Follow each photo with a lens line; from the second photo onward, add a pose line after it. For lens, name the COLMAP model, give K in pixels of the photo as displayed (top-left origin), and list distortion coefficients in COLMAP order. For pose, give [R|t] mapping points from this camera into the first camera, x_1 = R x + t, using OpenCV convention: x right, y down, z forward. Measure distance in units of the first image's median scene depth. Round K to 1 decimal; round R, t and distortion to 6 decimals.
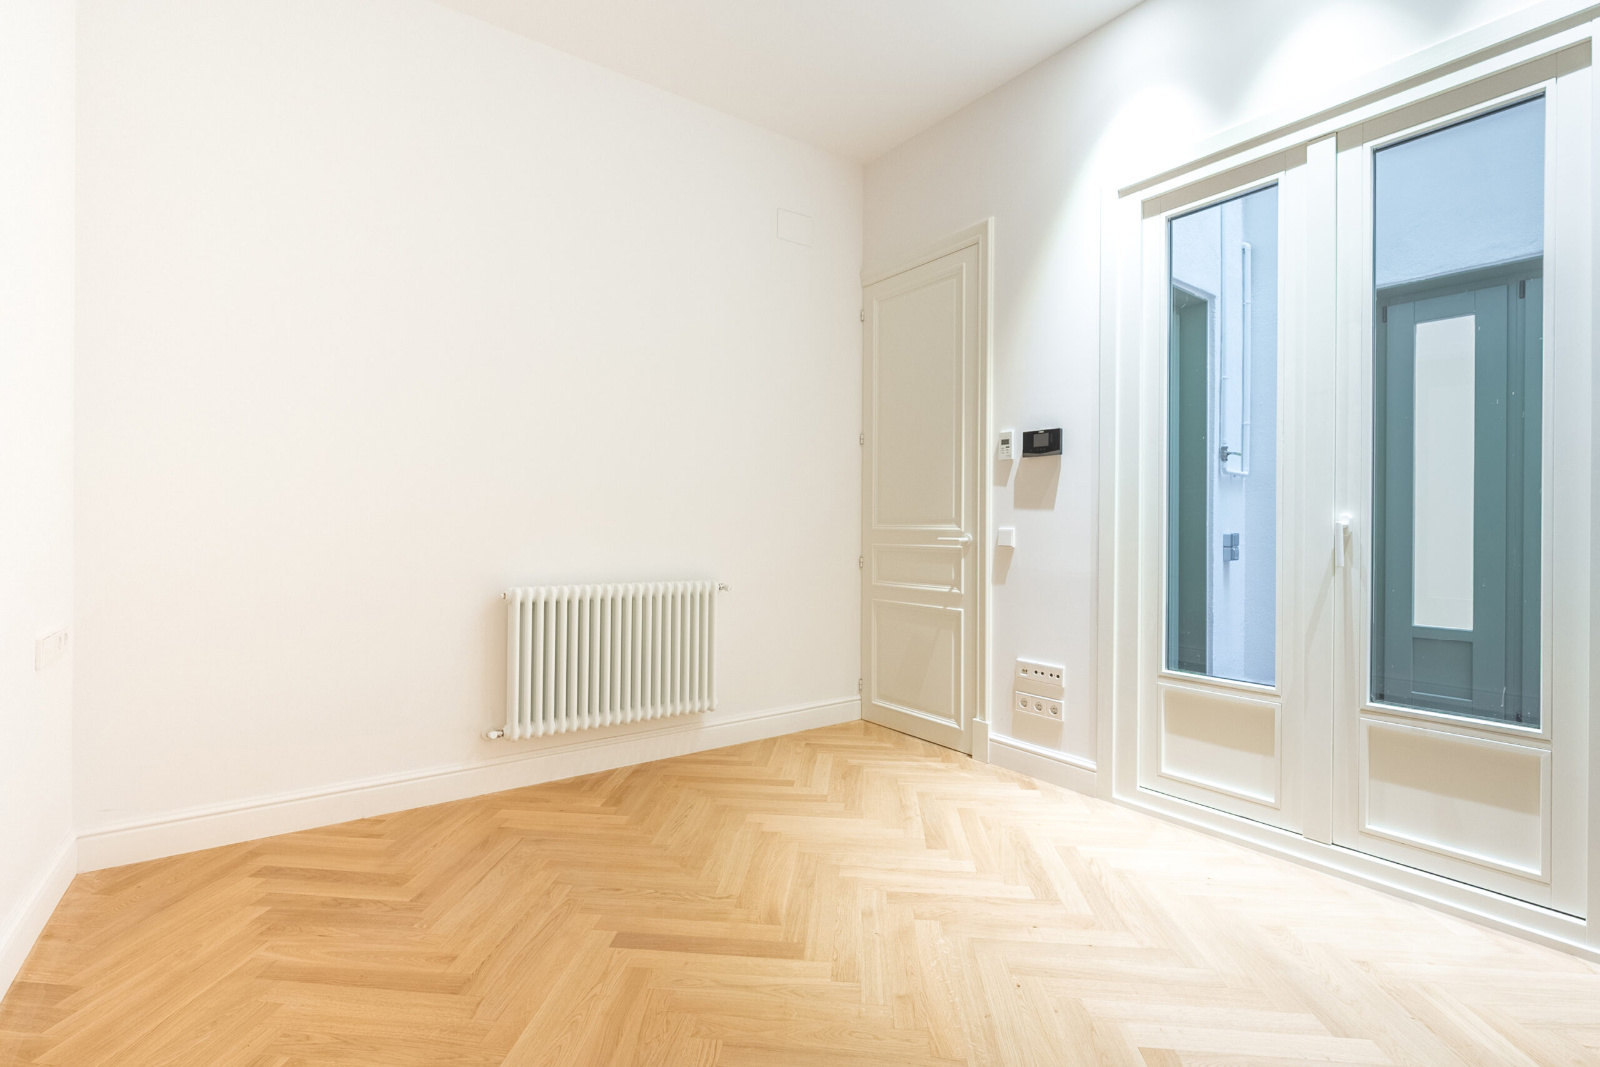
lens RADIAL K [[702.1, 0, 797.7], [0, 702.1, 532.9], [0, 0, 1]] dist [0.001607, -0.000743]
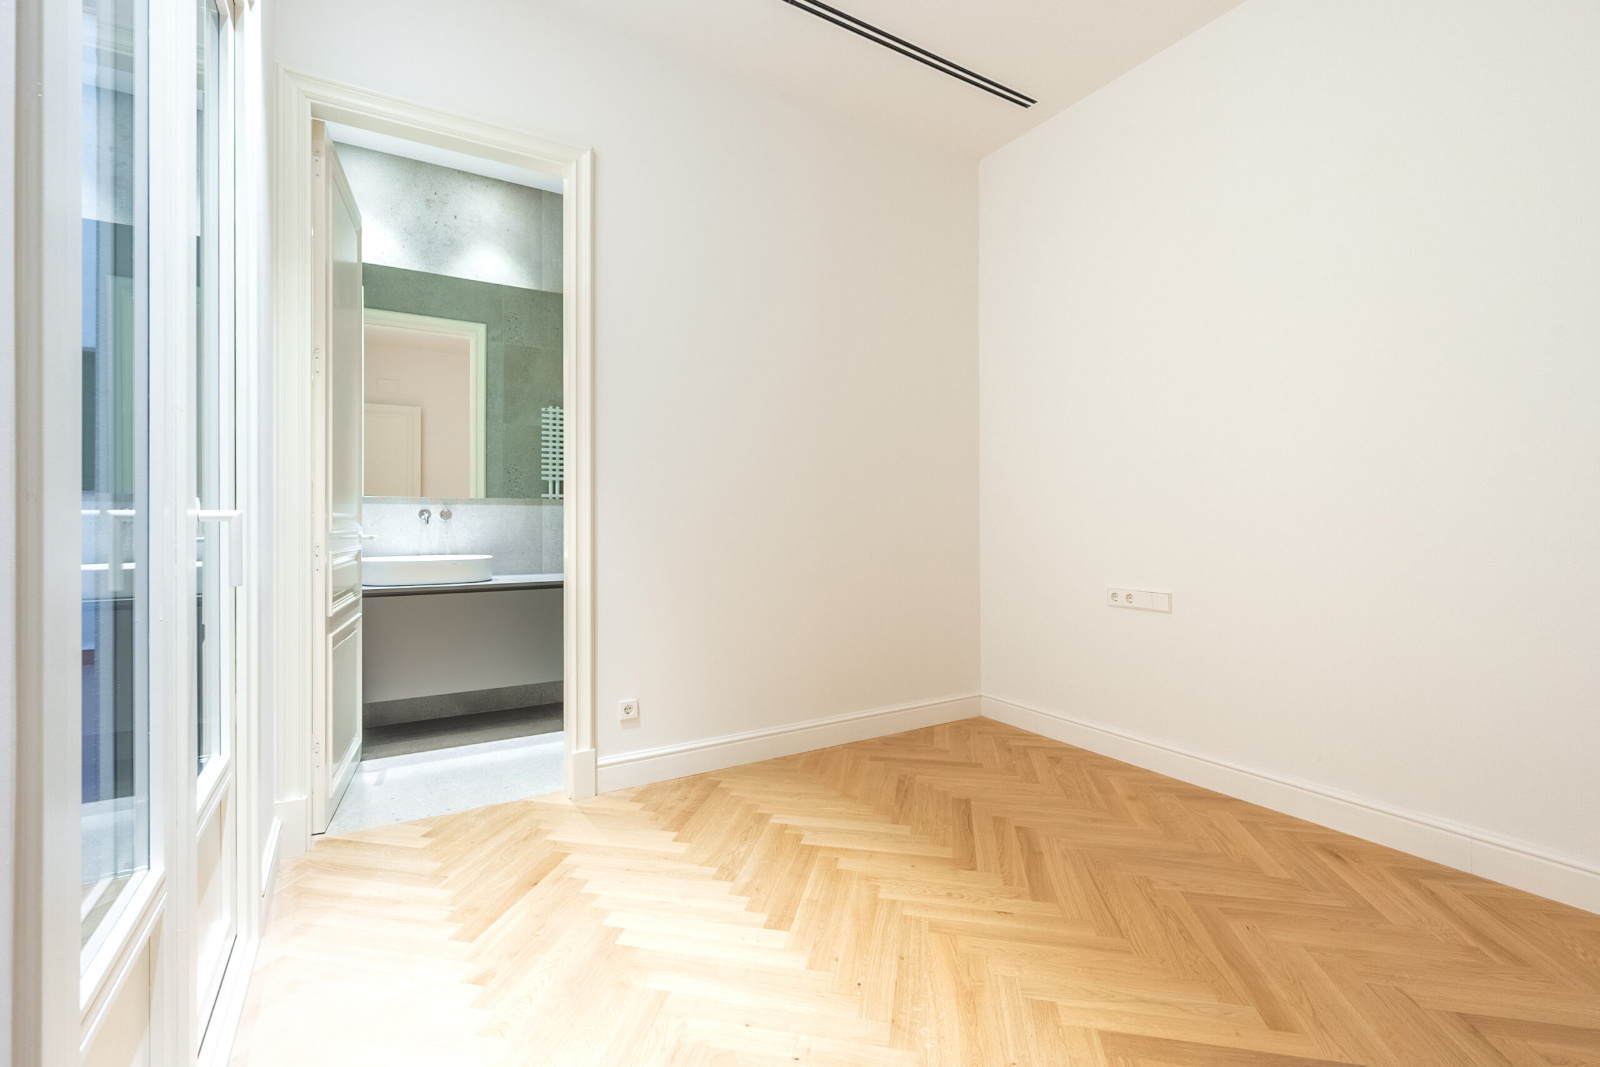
lens RADIAL K [[702.1, 0, 797.7], [0, 702.1, 532.9], [0, 0, 1]] dist [0.001607, -0.000743]
pose [[-0.993822, -0.006739, 0.110779, 0.291632], [-0.006271, 0.999970, 0.004574, 0.004732], [-0.110807, 0.003851, -0.993835, 1.969516]]
